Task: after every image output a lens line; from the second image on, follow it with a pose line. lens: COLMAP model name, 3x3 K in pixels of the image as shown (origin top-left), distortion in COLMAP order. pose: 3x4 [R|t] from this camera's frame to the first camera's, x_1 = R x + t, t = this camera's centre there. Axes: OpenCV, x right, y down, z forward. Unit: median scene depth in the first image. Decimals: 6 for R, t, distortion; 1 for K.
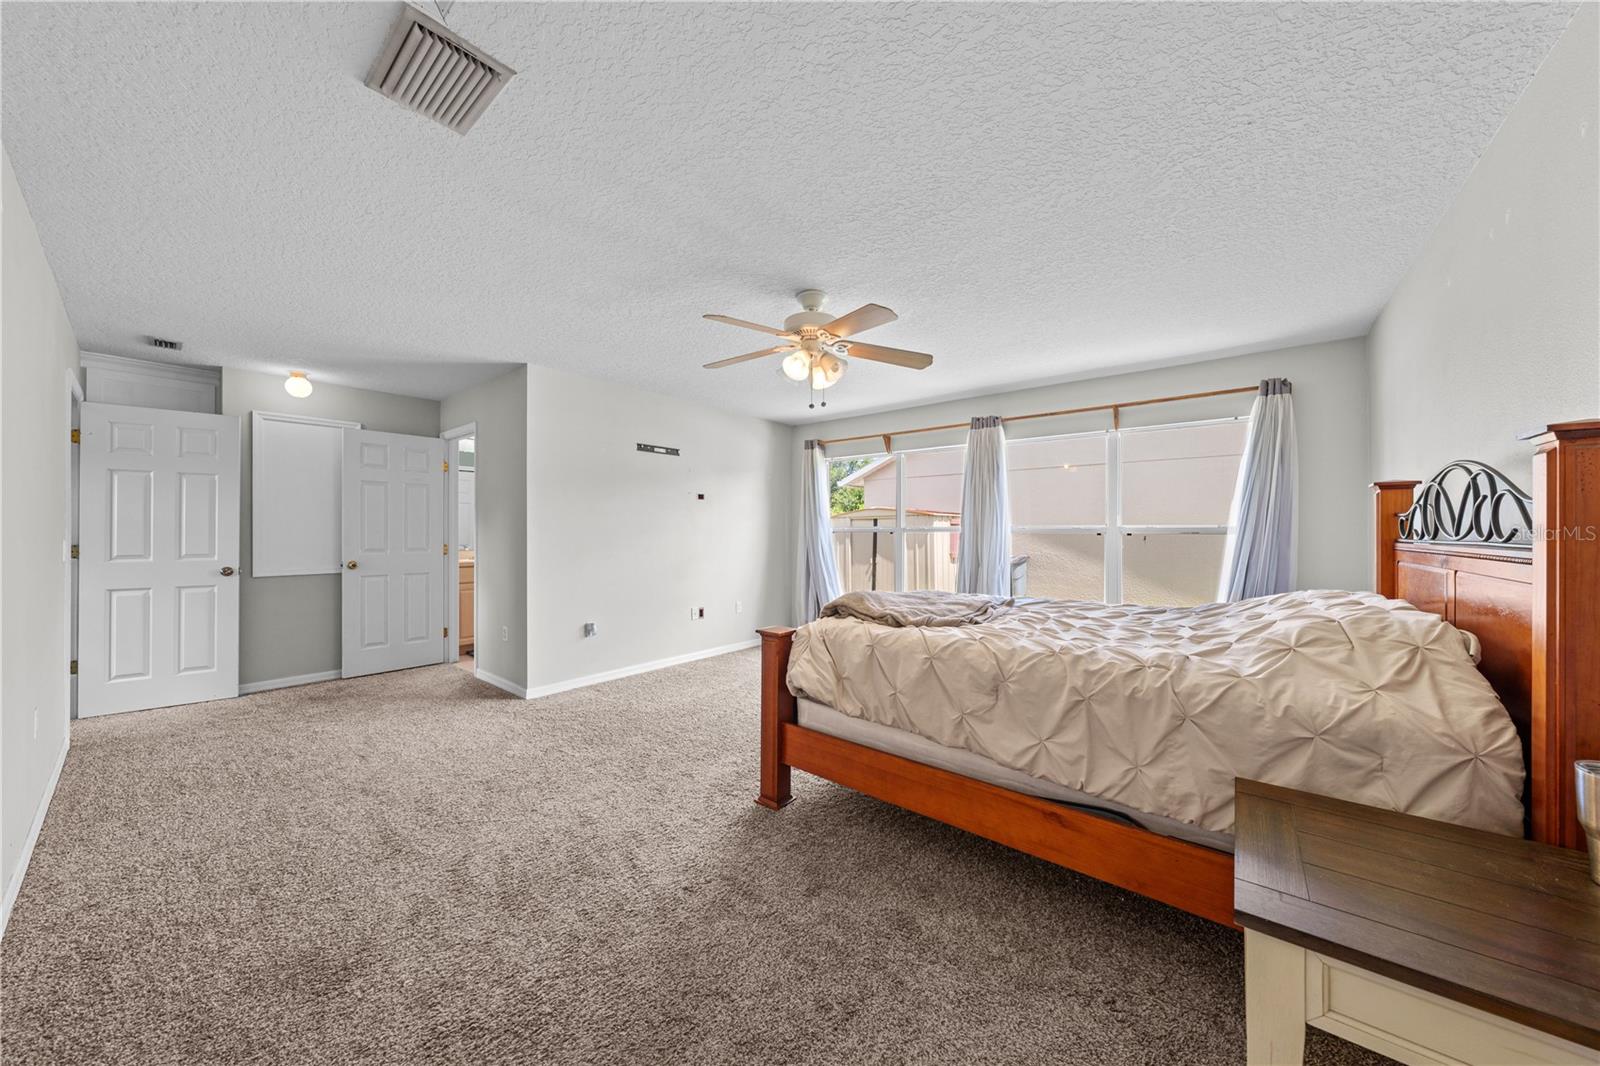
lens RADIAL K [[540.4, 0, 802.3], [0, 540.4, 533.4], [0, 0, 1]] dist [-0.002387, 0.000087]
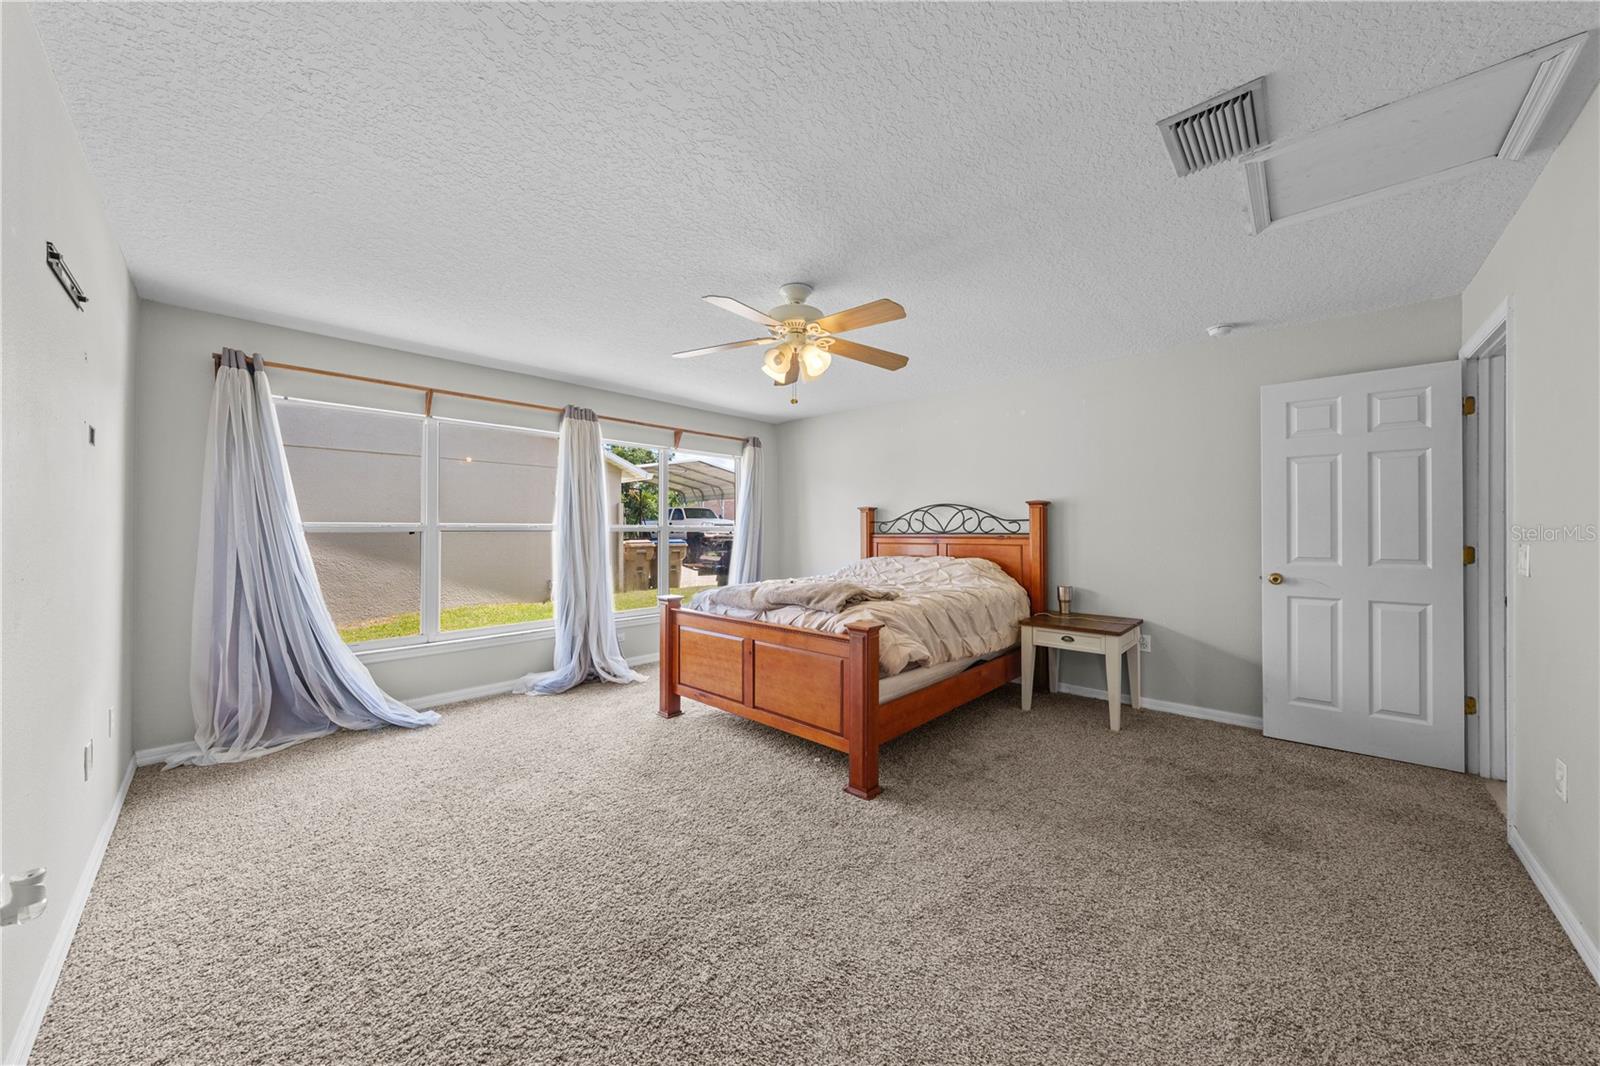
lens RADIAL K [[540.4, 0, 801.6], [0, 540.4, 526.4], [0, 0, 1]] dist [-0.002387, 0.000087]
pose [[0.068088, 0.008226, 0.997645, -0.582842], [0.004322, 0.999954, -0.008540, 0.000392], [-0.997670, 0.004894, 0.068049, 0.563037]]
